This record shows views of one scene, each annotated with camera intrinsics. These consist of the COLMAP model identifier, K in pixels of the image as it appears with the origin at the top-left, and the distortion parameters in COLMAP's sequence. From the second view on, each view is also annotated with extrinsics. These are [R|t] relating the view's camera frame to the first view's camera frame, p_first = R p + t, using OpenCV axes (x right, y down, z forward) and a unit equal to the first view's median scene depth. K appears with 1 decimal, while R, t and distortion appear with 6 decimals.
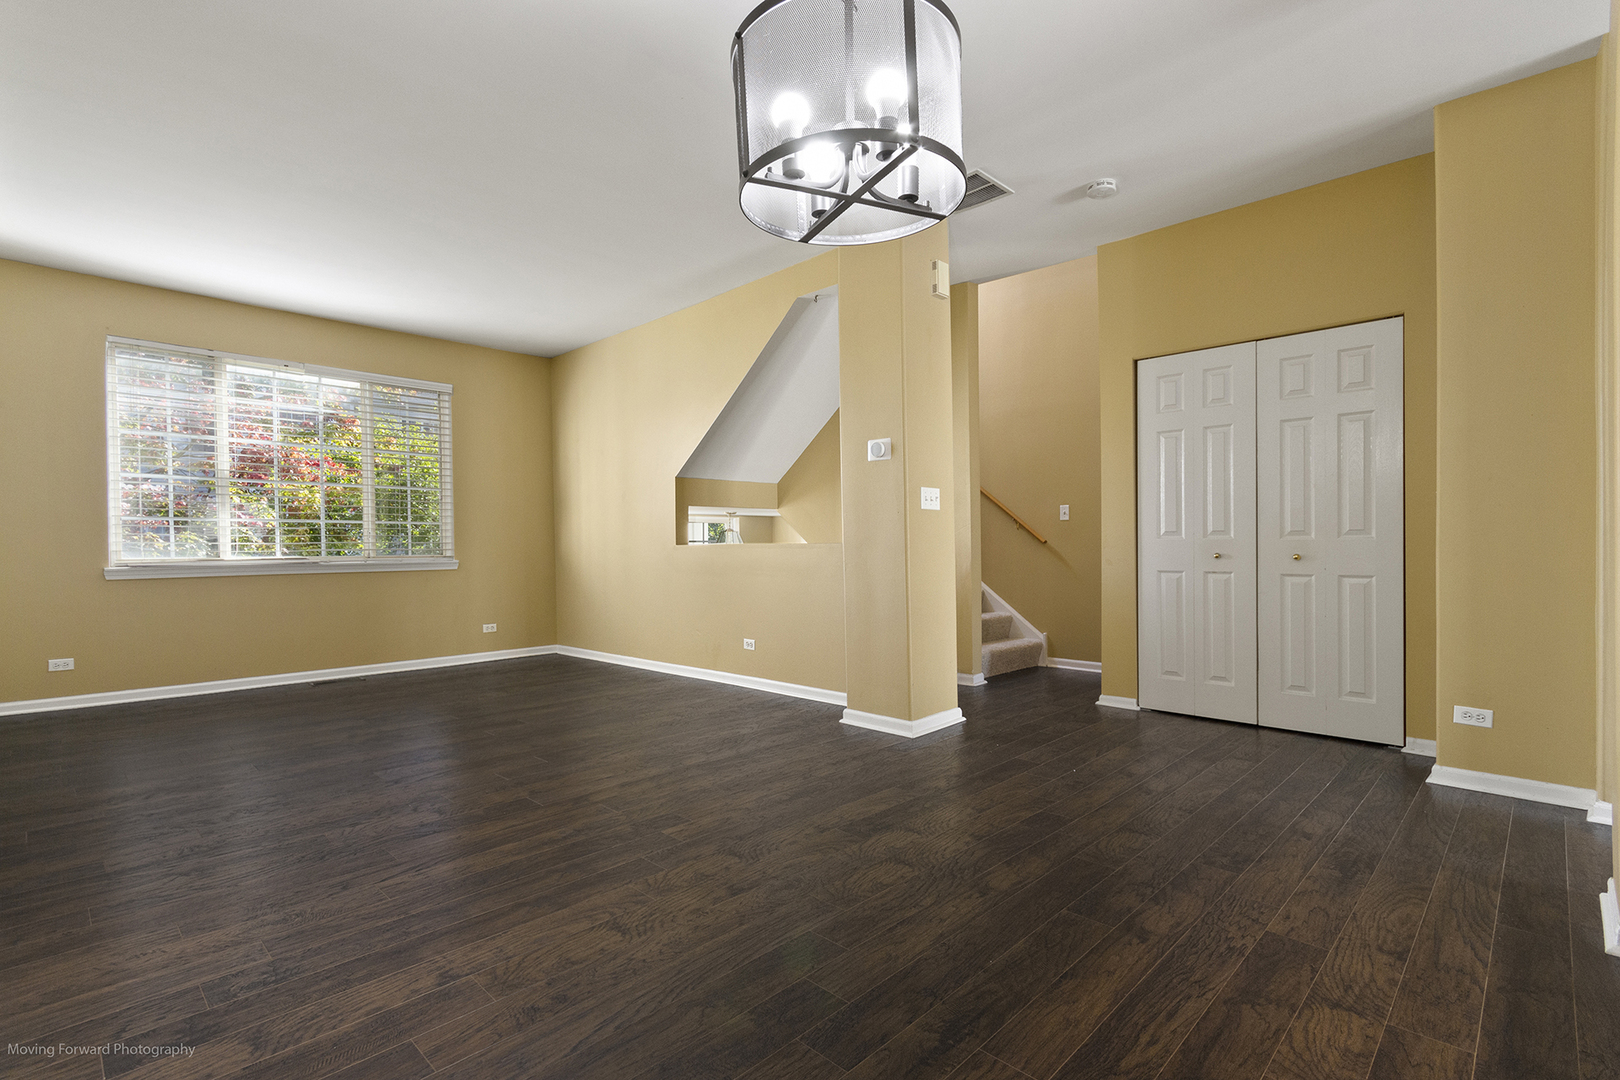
lens RADIAL K [[759.3, 0, 808.2], [0, 759.3, 547.9], [0, 0, 1]] dist [0.003316, 0.000192]
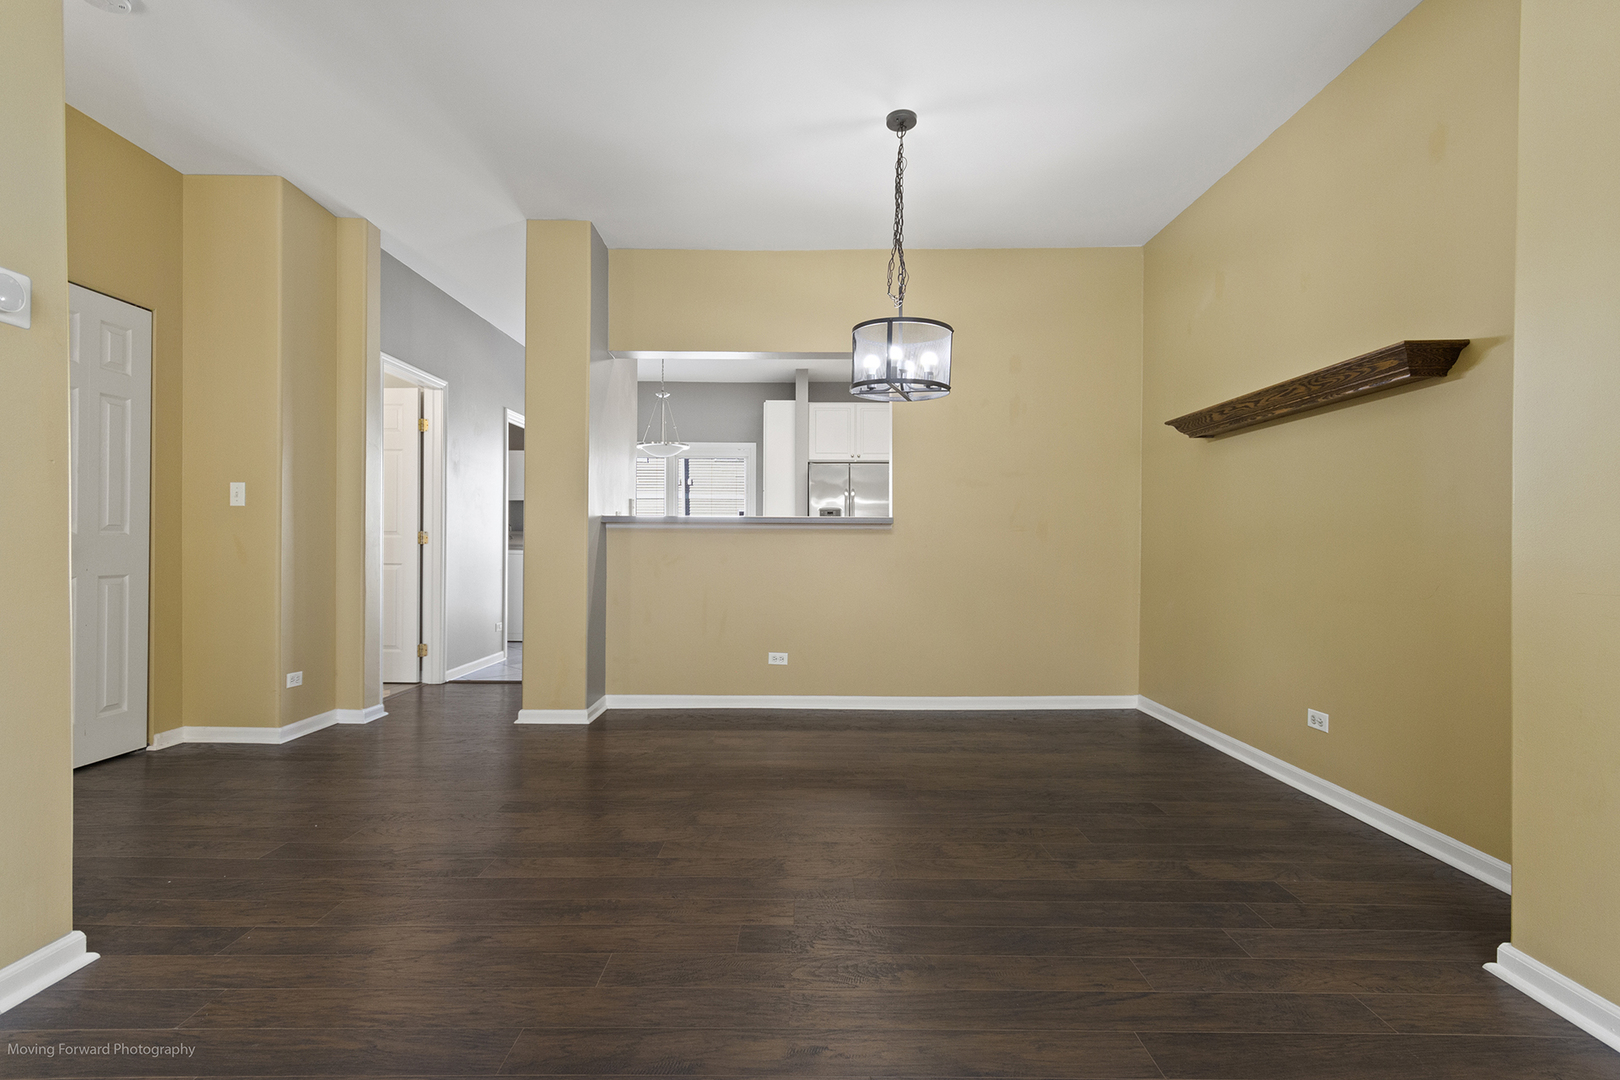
lens RADIAL K [[759.3, 0, 814.1], [0, 759.3, 545.4], [0, 0, 1]] dist [0.003316, 0.000192]
pose [[-0.705740, -0.001332, 0.708470, -0.888849], [-0.003944, 0.999990, -0.002049, -0.000115], [-0.708460, -0.004240, -0.705738, 1.823282]]
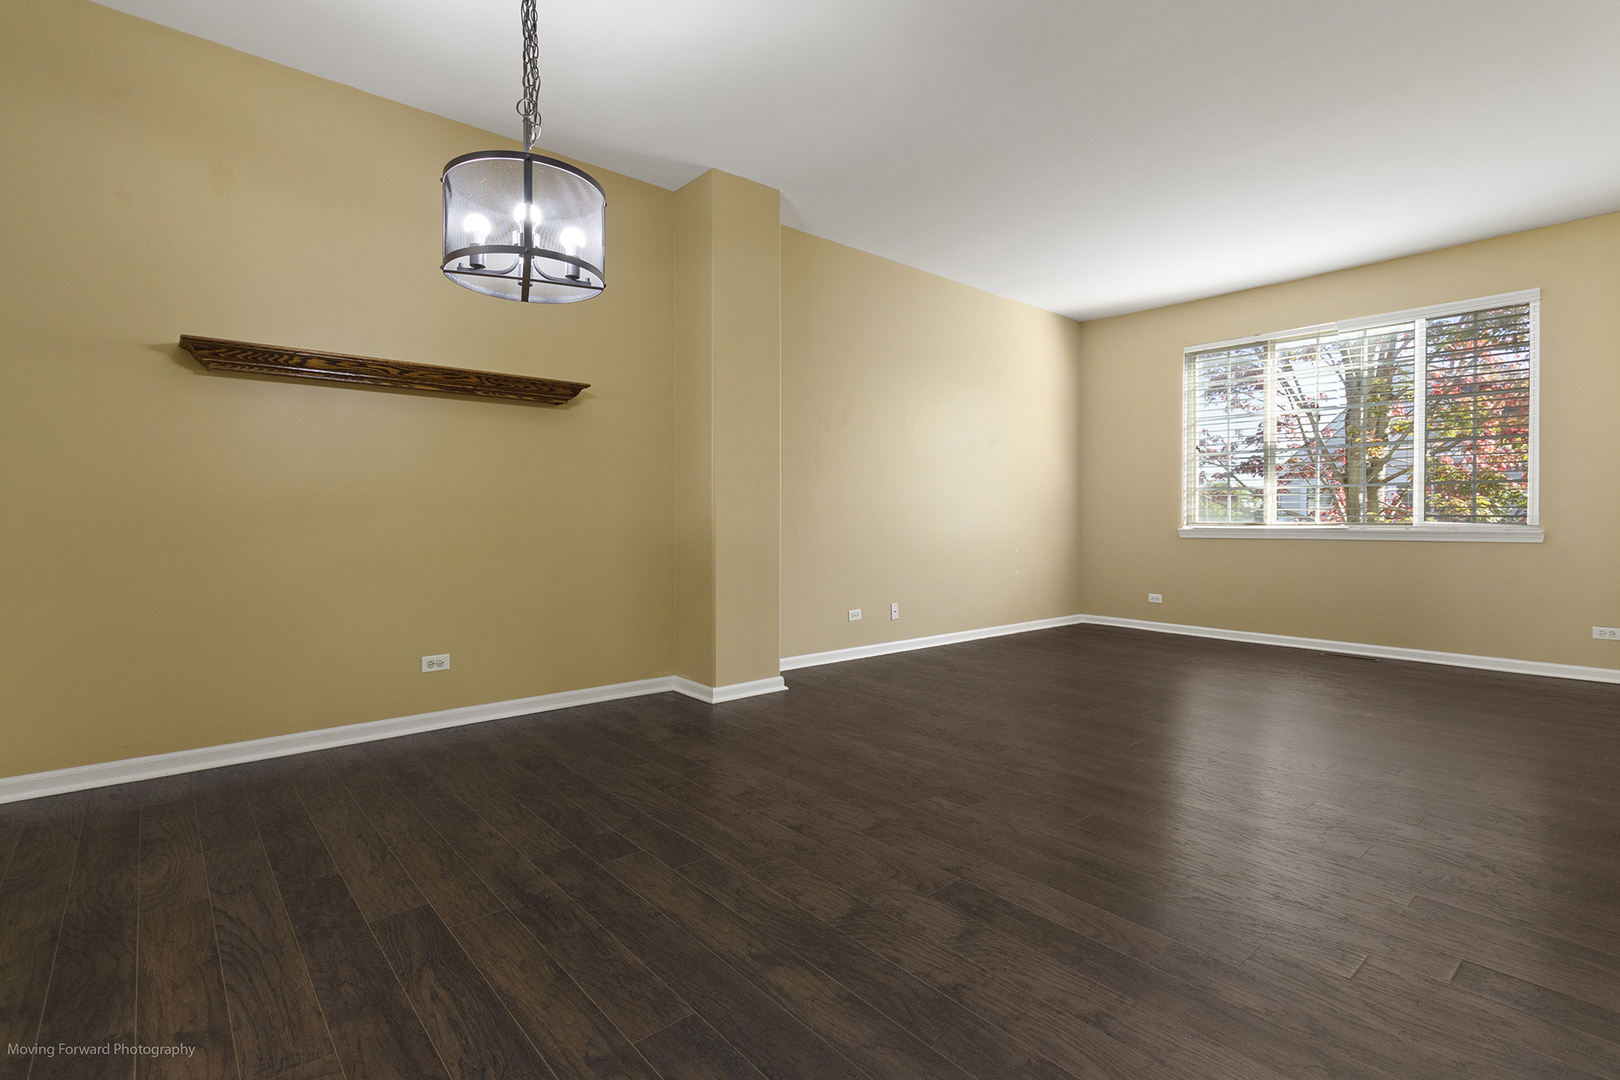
lens RADIAL K [[759.3, 0, 806.2], [0, 759.3, 528.7], [0, 0, 1]] dist [0.003316, 0.000192]
pose [[-0.087242, 0.019722, -0.995992, 0.985823], [-0.000473, 0.999803, 0.019839, -0.003183], [0.996187, 0.002202, -0.087216, 1.101846]]
